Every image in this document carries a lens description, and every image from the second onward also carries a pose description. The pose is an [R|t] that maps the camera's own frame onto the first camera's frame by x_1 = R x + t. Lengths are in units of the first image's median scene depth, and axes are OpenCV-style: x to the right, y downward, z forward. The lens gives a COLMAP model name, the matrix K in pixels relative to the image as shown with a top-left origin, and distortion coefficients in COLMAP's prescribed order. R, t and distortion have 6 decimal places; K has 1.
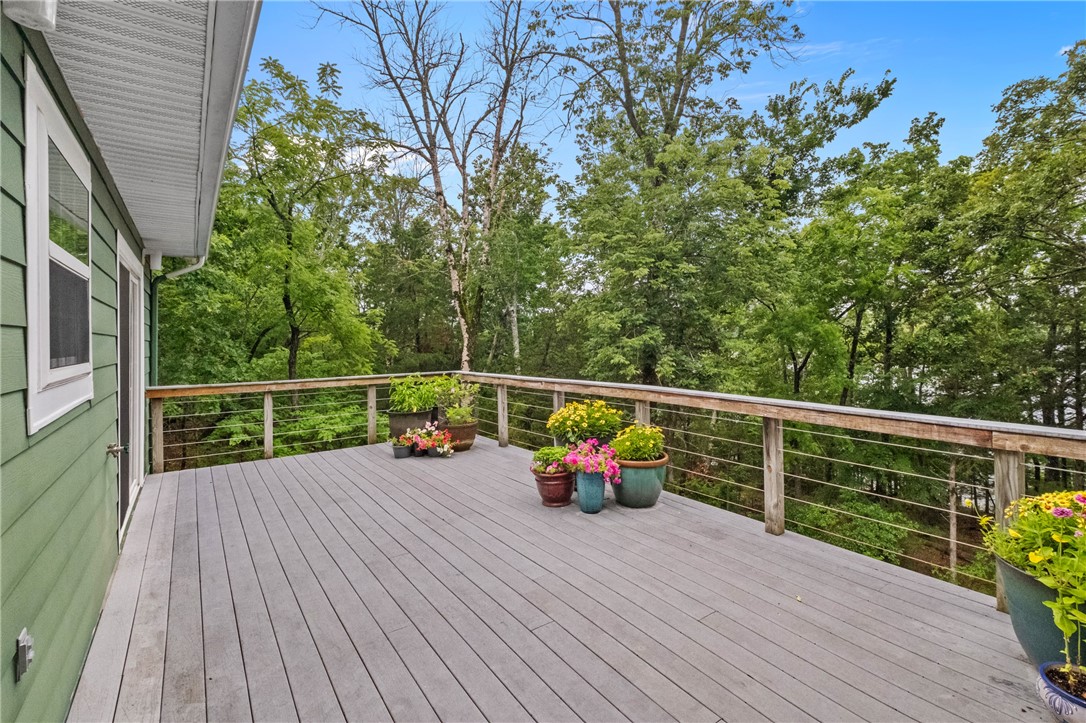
lens RADIAL K [[506.3, 0, 544.7], [0, 506.3, 345.4], [0, 0, 1]] dist [-0.000209, -0.000702]
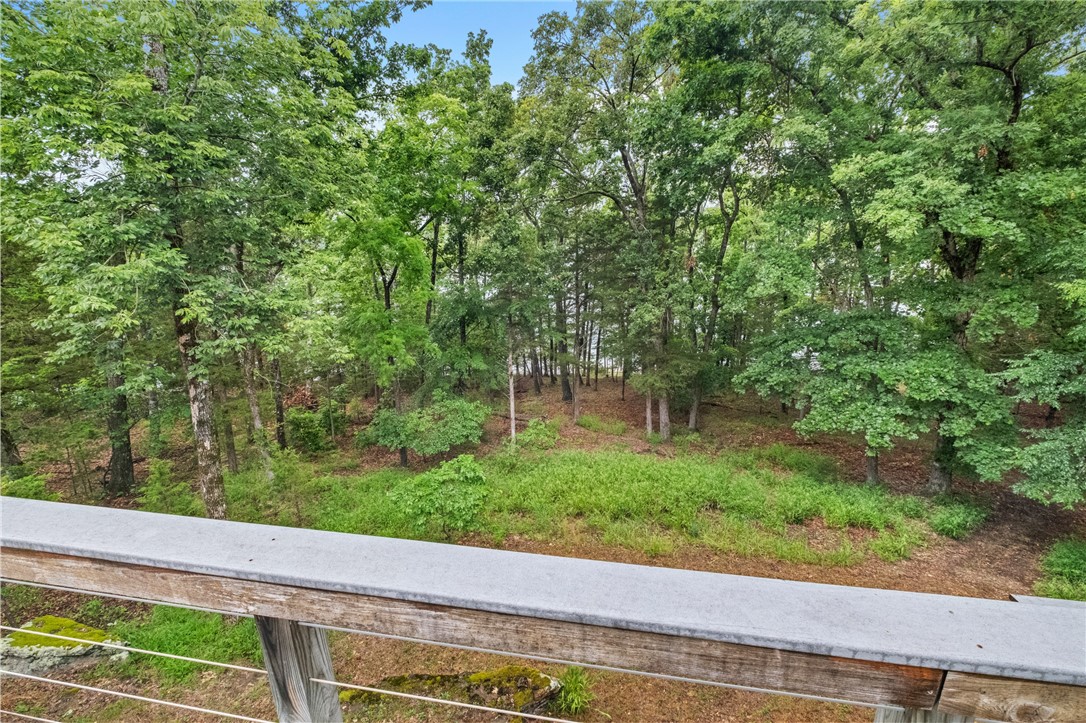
lens RADIAL K [[471.3, 0, 542.2], [0, 471.3, 356.9], [0, 0, 1]] dist [0.001546, -0.000122]
pose [[0.713797, -0.170023, 0.679401, 0.081453], [0.023842, 0.975422, 0.219053, -0.010591], [-0.699947, -0.140161, 0.700307, 0.150836]]
